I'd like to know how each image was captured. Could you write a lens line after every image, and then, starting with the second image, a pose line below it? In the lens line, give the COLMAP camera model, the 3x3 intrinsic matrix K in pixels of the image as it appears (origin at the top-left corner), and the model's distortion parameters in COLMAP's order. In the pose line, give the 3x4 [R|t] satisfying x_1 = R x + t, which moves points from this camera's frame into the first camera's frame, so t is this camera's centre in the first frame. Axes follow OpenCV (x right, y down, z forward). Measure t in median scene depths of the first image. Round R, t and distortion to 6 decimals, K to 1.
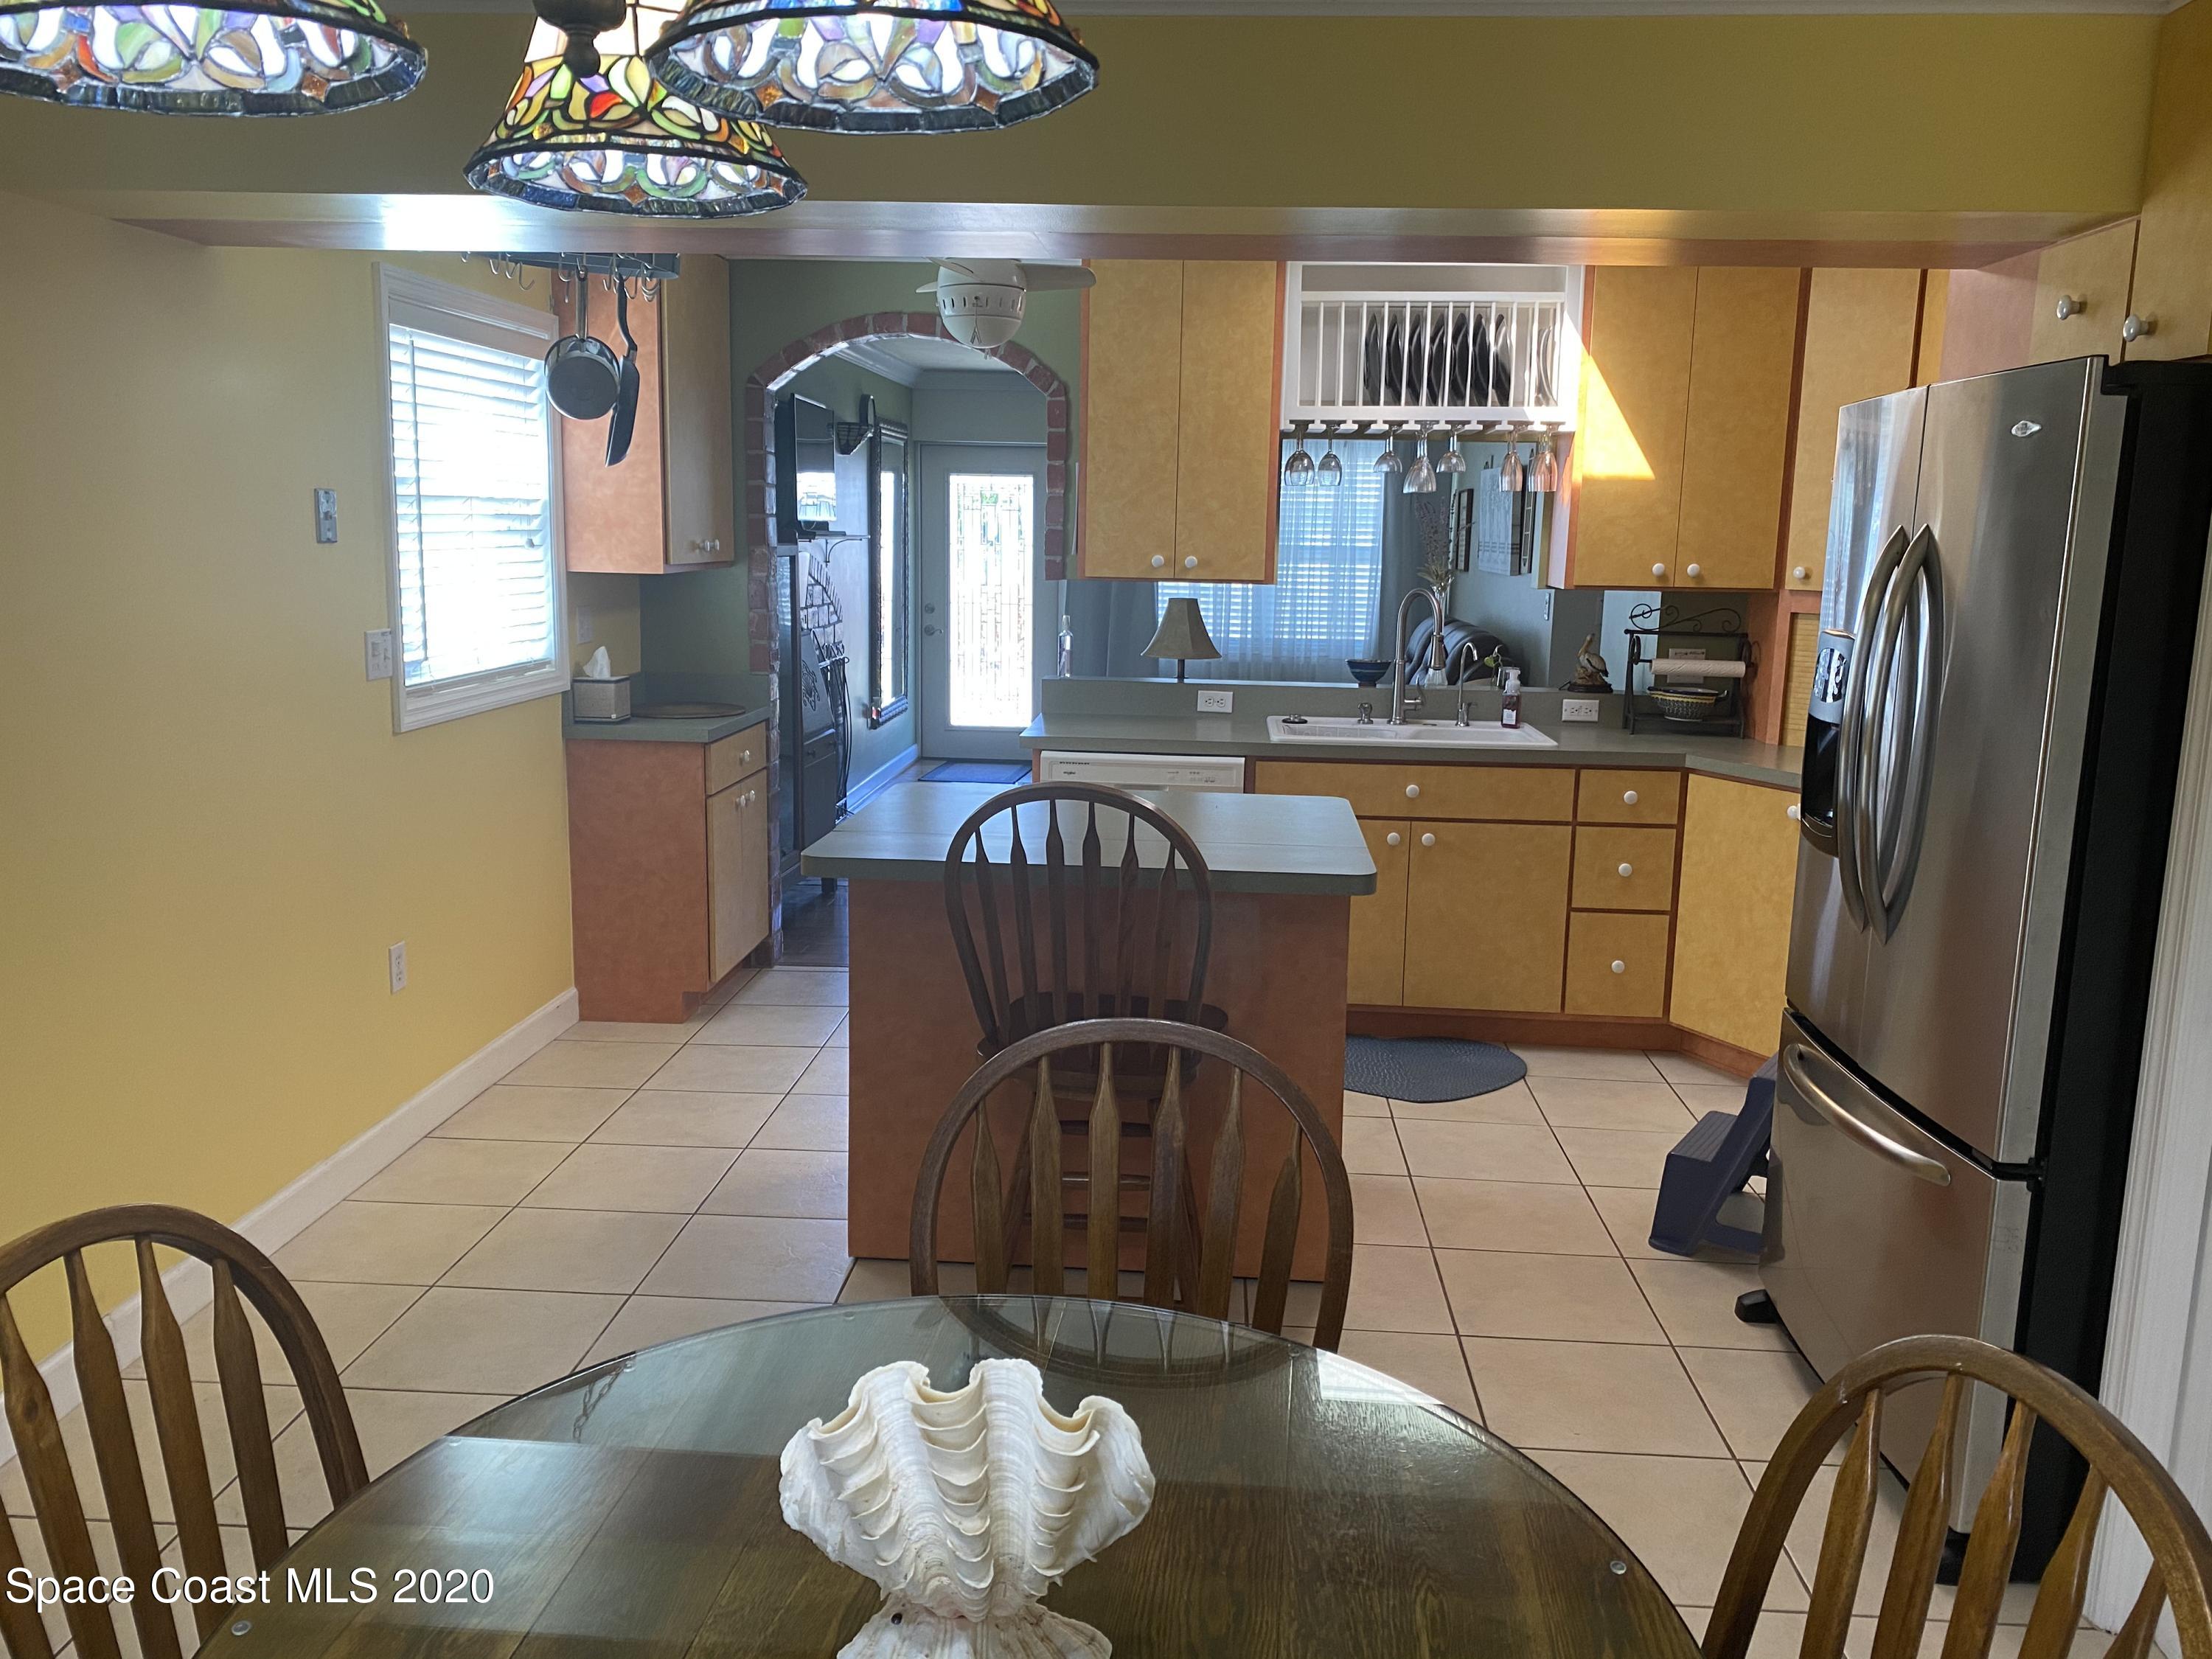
lens RADIAL K [[1692.2, 0, 1108.1], [0, 1692.2, 793.9], [0, 0, 1]] dist [0.020286, -0.009438]
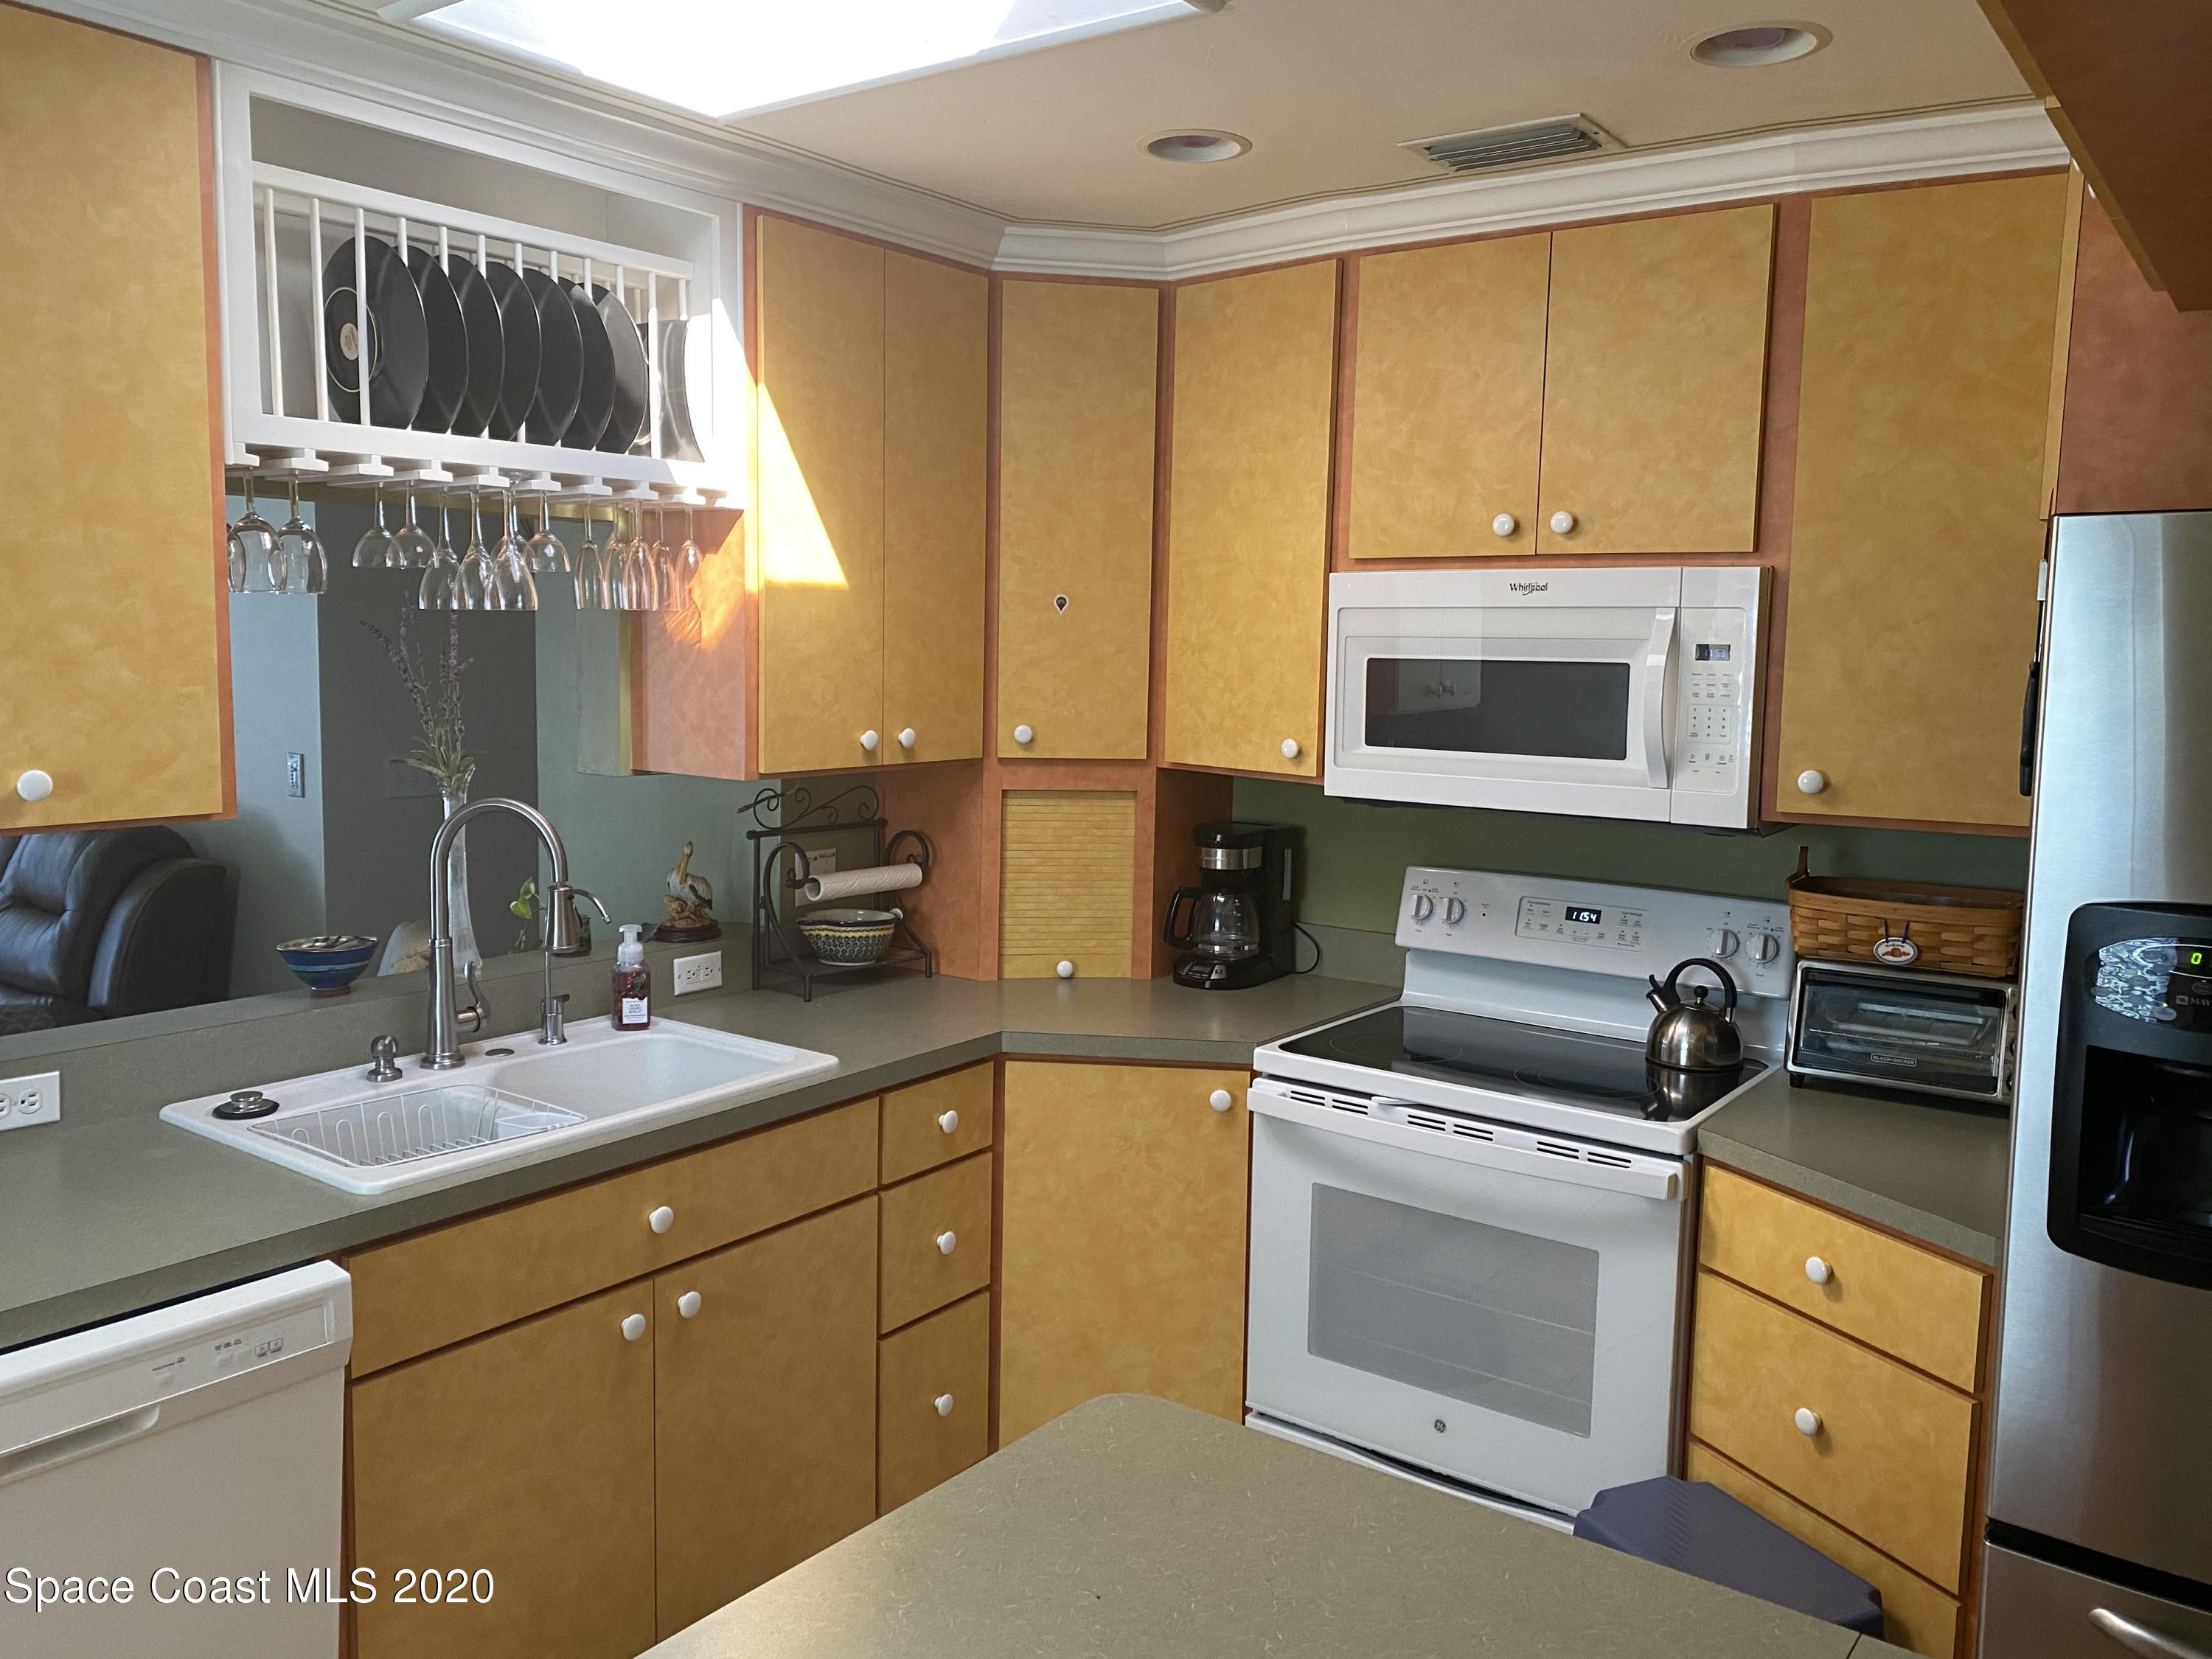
lens RADIAL K [[1682.6, 0, 1121.3], [0, 1682.6, 806.8], [0, 0, 1]] dist [0.077359, -0.124385]
pose [[0.533914, -0.092513, 0.840462, -0.146492], [0.125381, 0.991670, 0.029507, -0.114129], [-0.836191, 0.089624, 0.541066, 0.589201]]
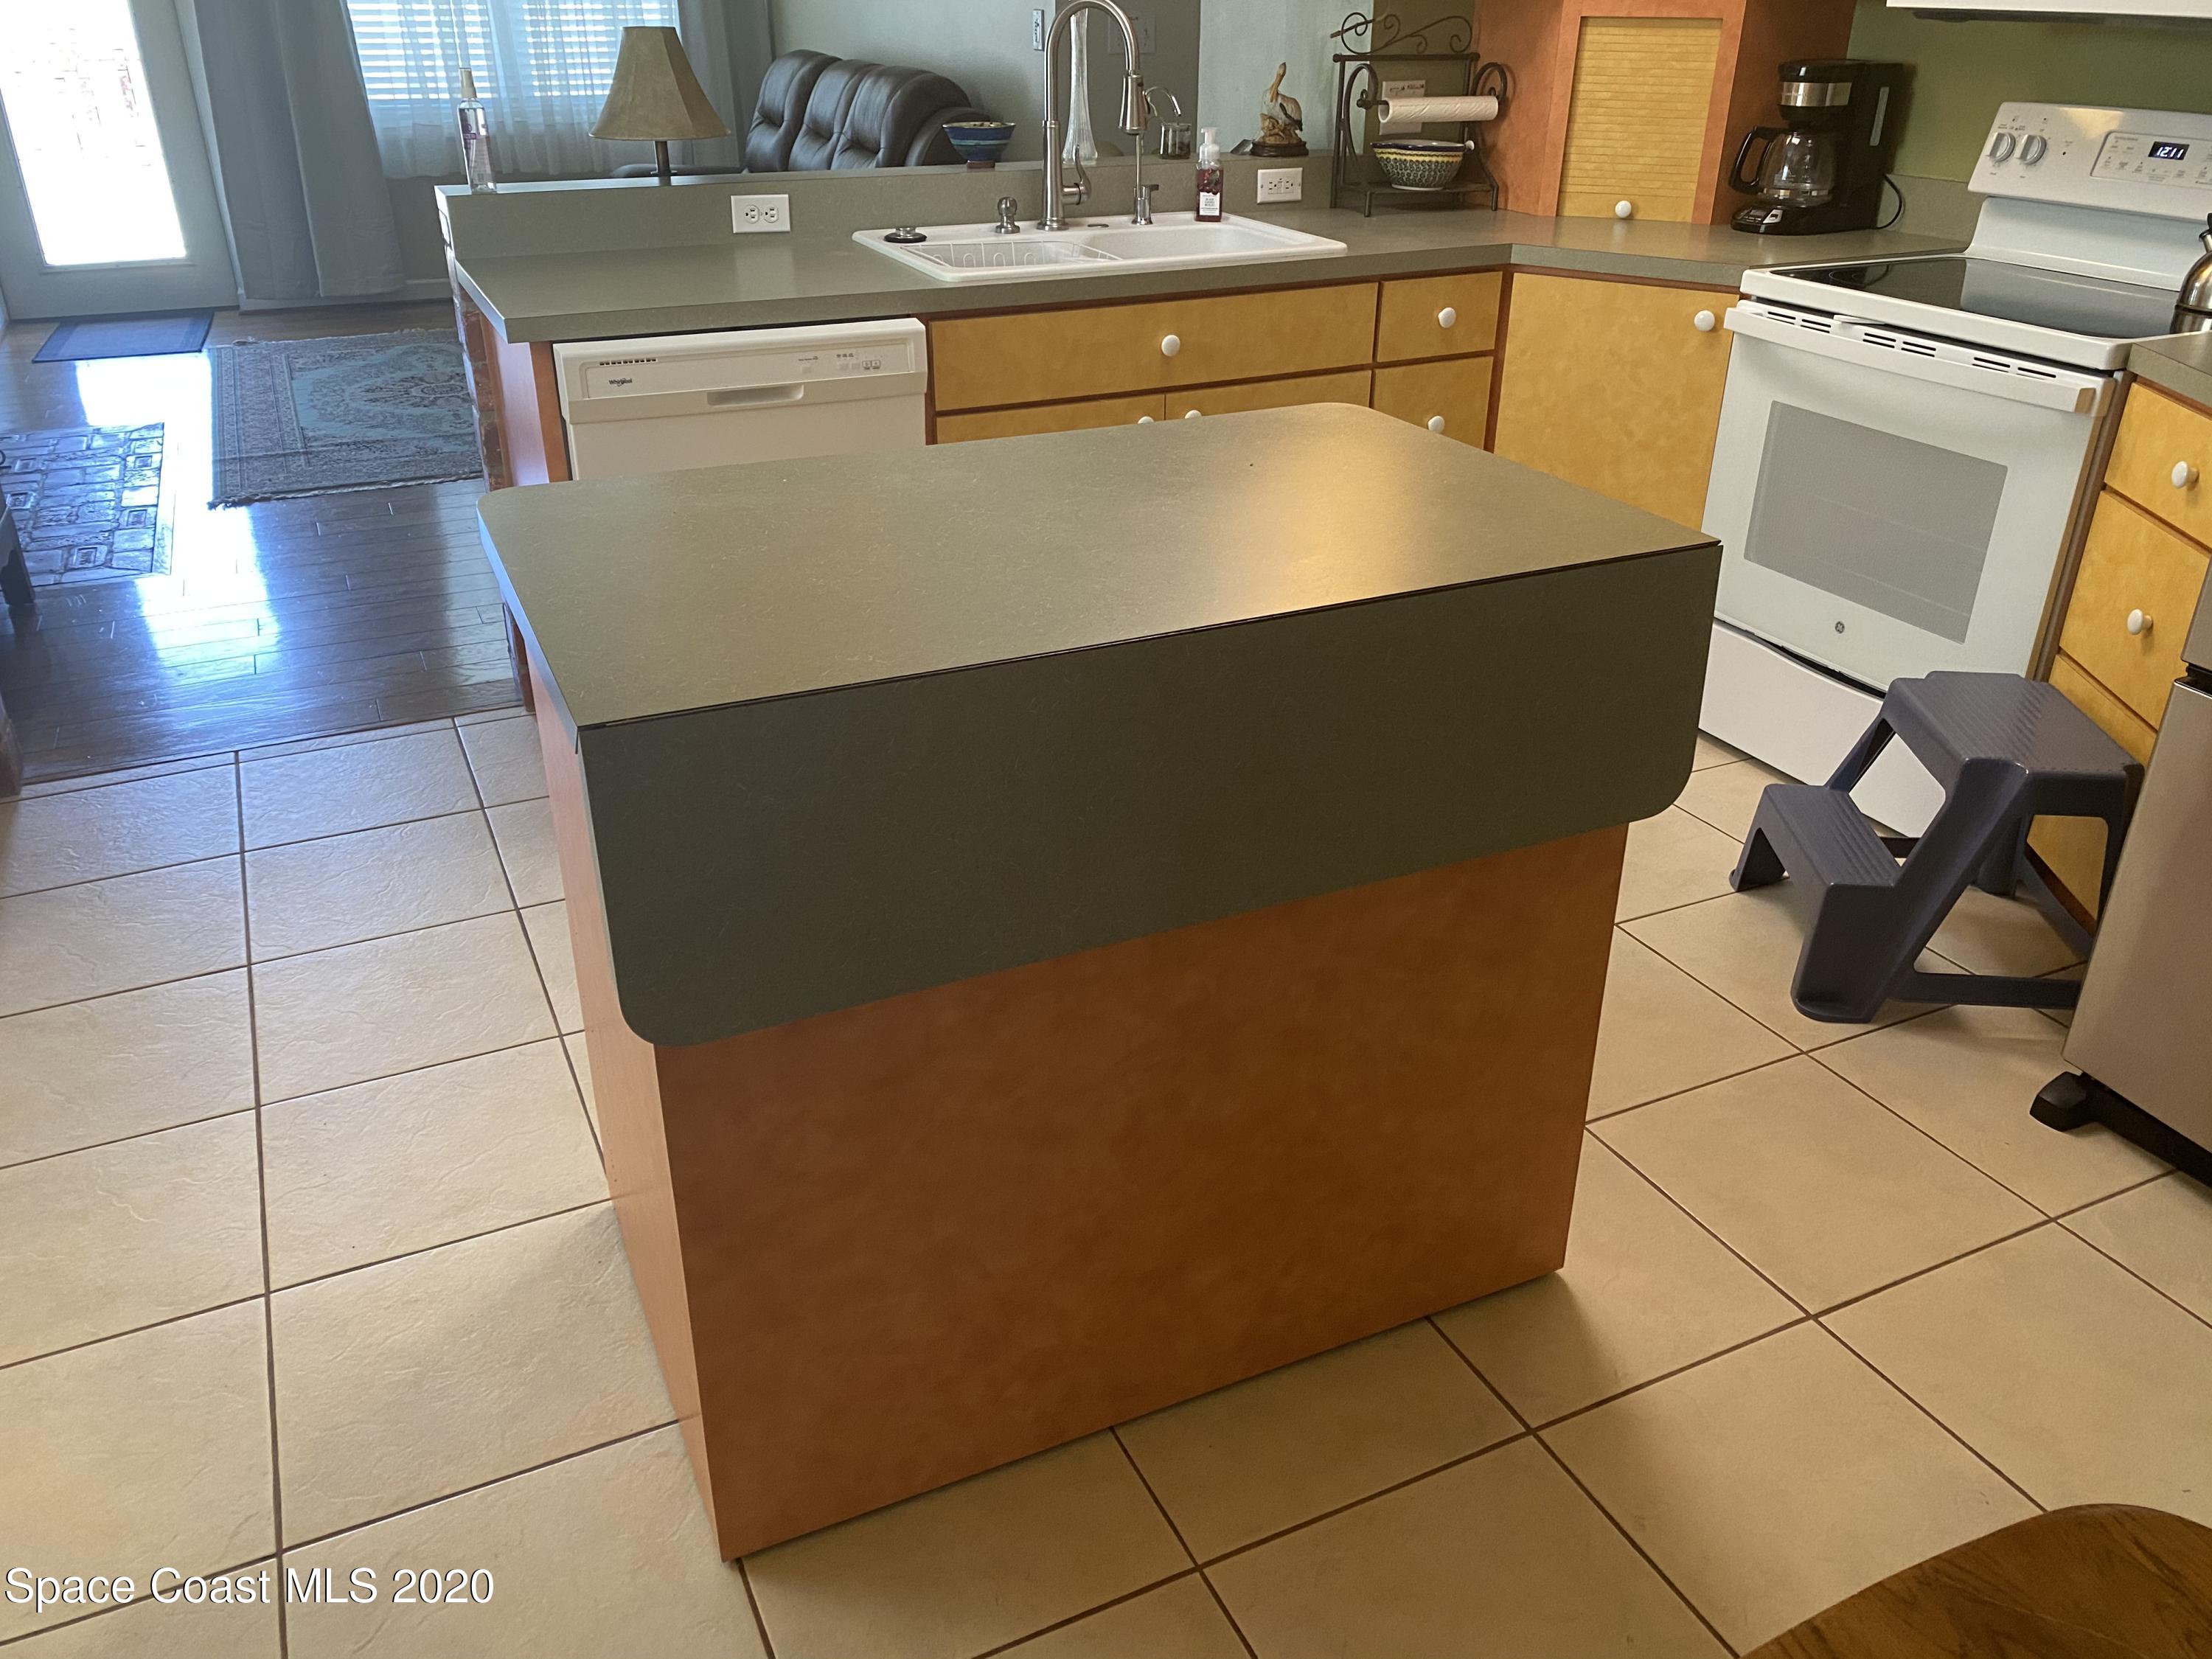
lens RADIAL K [[1692.2, 0, 1108.1], [0, 1692.2, 793.9], [0, 0, 1]] dist [0.020286, -0.009438]
pose [[0.871310, -0.230707, 0.433120, -0.148046], [0.090121, 0.942814, 0.320905, -0.047003], [-0.482387, -0.240575, 0.842275, 0.422013]]
